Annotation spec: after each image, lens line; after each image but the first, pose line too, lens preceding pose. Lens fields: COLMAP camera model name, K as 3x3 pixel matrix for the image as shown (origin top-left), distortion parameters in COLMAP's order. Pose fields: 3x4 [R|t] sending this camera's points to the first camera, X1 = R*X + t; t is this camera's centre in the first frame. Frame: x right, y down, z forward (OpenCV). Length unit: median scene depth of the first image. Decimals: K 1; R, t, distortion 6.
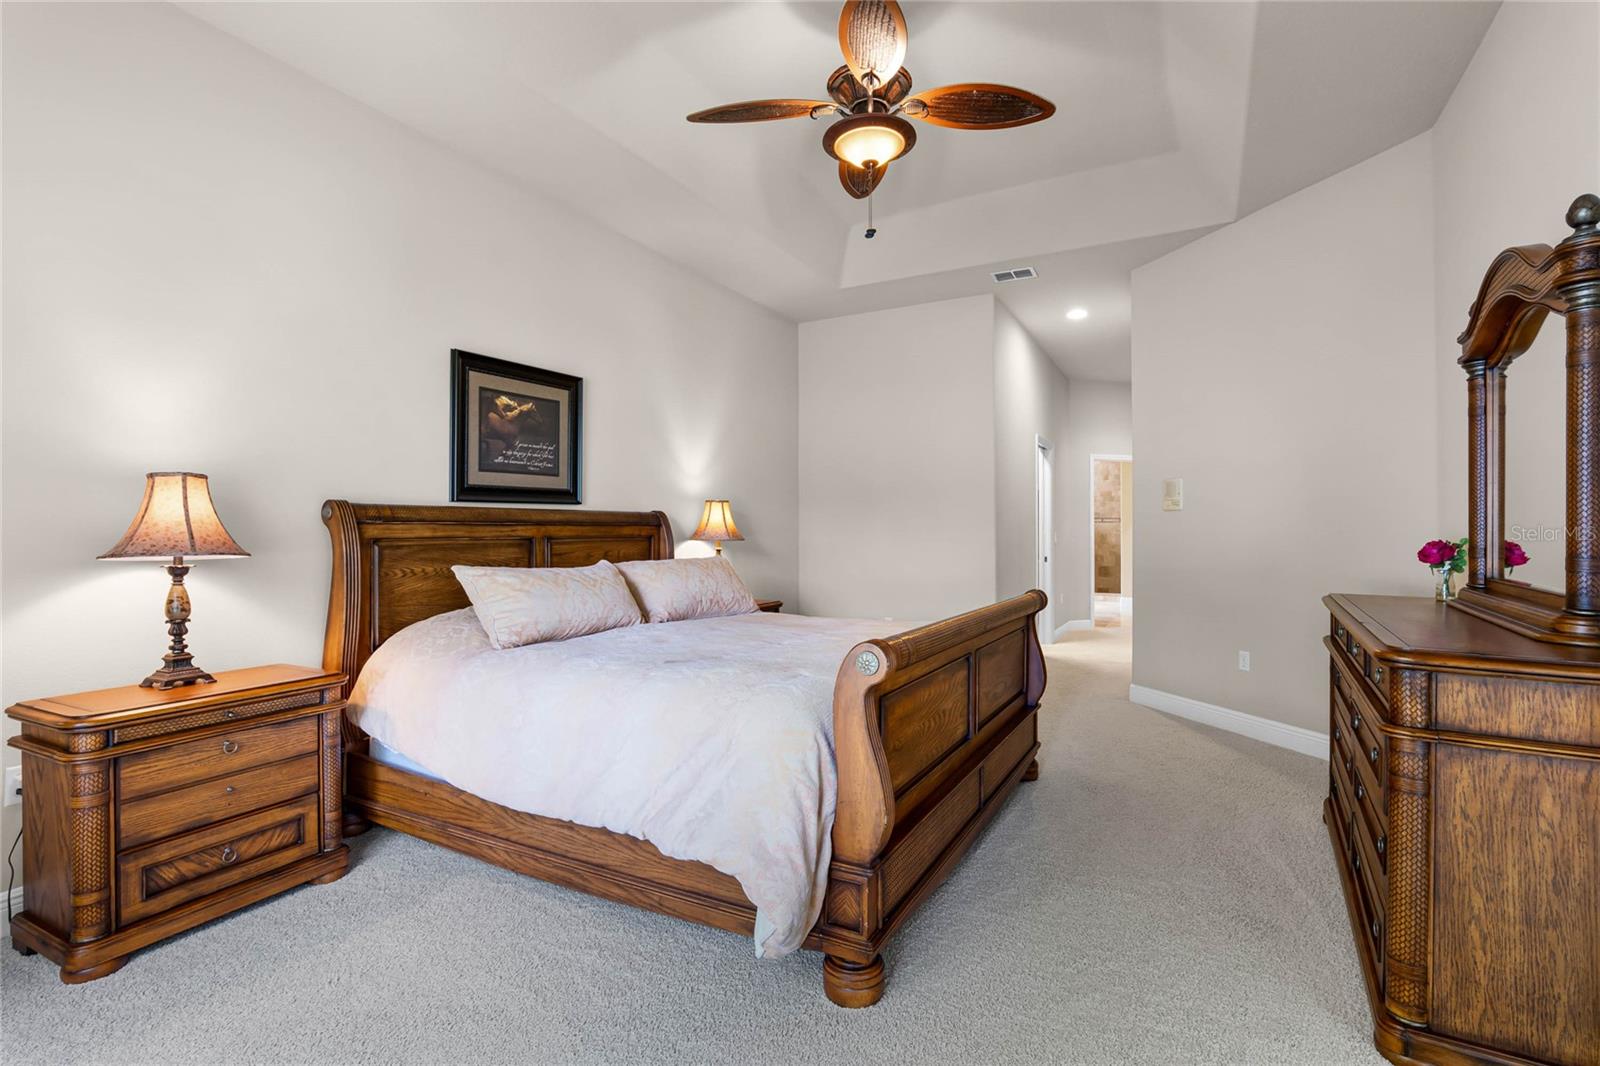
lens RADIAL K [[740.2, 0, 847.4], [0, 740.2, 523.3], [0, 0, 1]] dist [-0.026128, 0.006982]
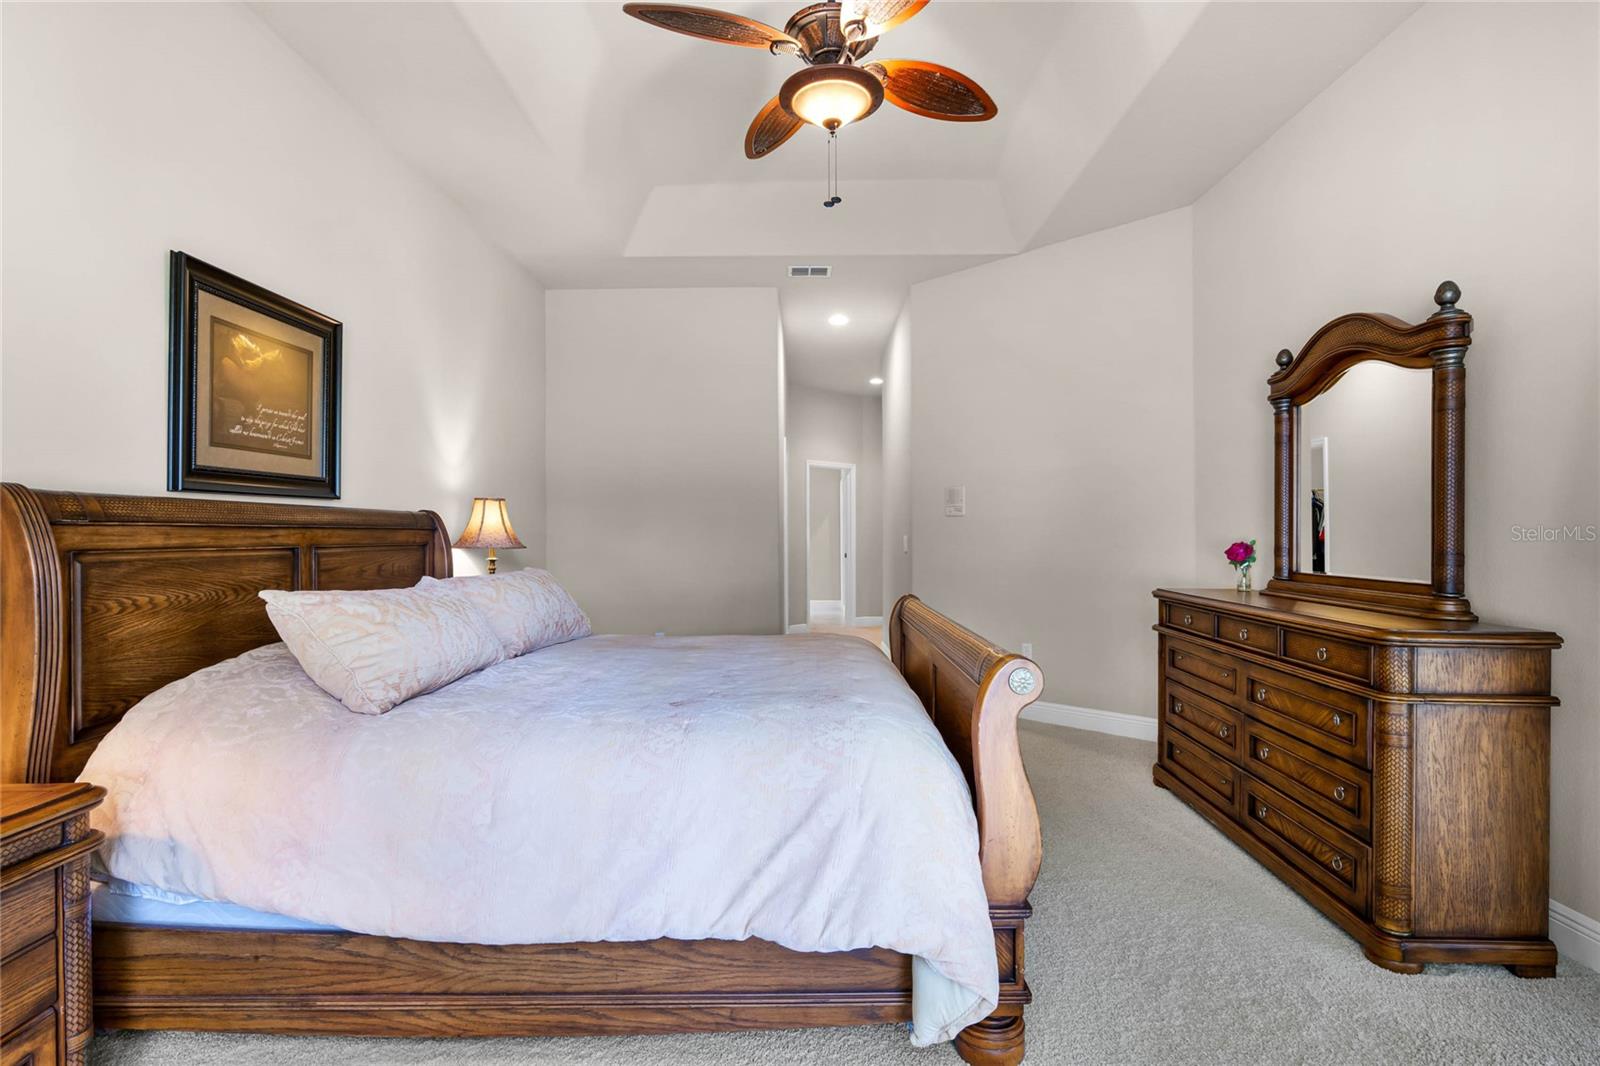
lens RADIAL K [[764.4, 0, 804.8], [0, 764.4, 531.5], [0, 0, 1]] dist [-0.013015, 0.003837]
pose [[0.886912, 0.000519, 0.461937, -0.474008], [-0.002417, 0.999991, 0.003516, 0.002396], [-0.461931, -0.004235, 0.886906, 0.218394]]
